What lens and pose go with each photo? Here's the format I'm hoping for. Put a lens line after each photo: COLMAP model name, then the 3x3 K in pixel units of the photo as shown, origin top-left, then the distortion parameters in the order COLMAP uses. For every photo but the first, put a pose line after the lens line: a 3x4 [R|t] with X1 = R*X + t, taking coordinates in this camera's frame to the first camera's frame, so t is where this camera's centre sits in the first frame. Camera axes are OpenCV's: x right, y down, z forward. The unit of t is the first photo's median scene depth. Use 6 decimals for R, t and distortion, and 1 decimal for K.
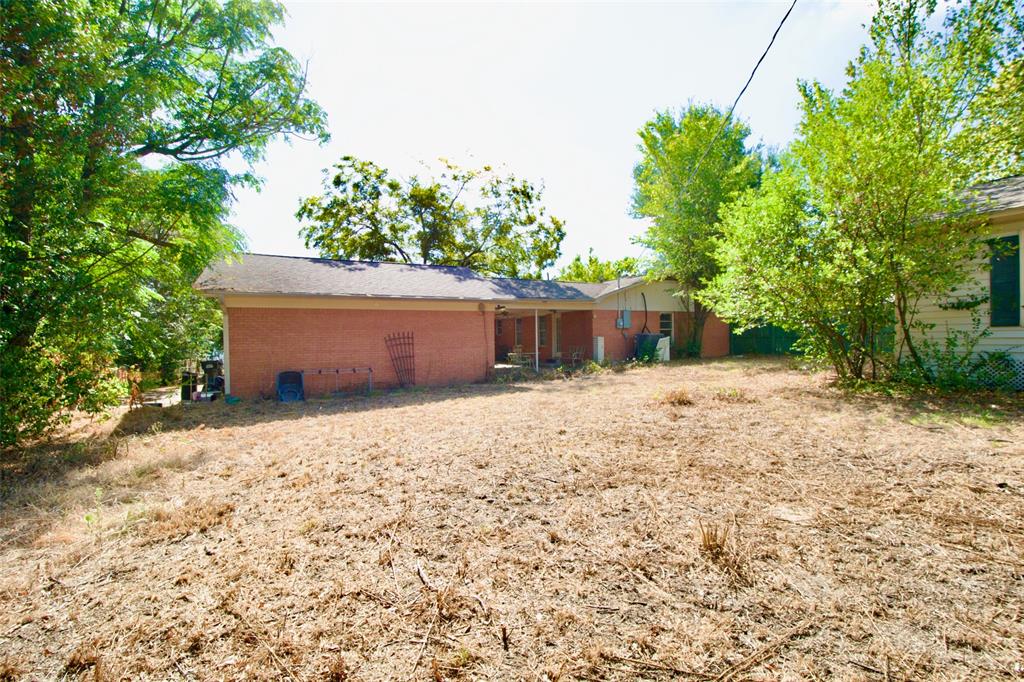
lens RADIAL K [[445.2, 0, 512.0], [0, 445.2, 341.0], [0, 0, 1]] dist [-0.032078, -0.000449]
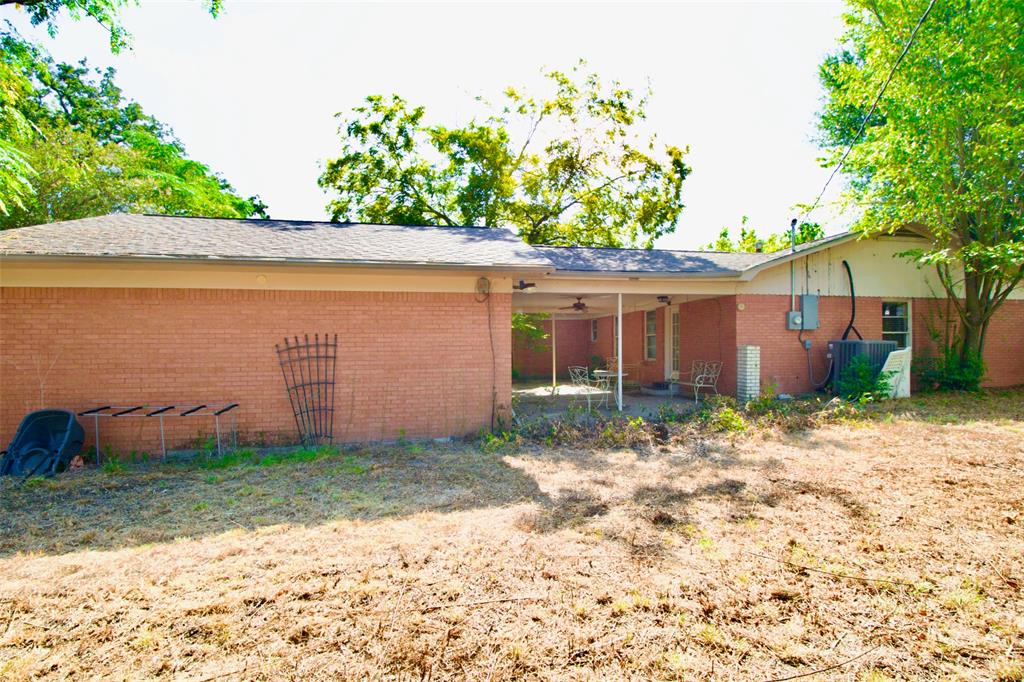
lens RADIAL K [[456.4, 0, 513.5], [0, 456.4, 345.6], [0, 0, 1]] dist [-0.011375, -0.000197]
pose [[0.954047, 0.010433, -0.299476, 0.088821], [-0.011155, 0.999938, -0.000701, -0.006413], [0.299450, 0.004010, 0.954104, 0.395472]]
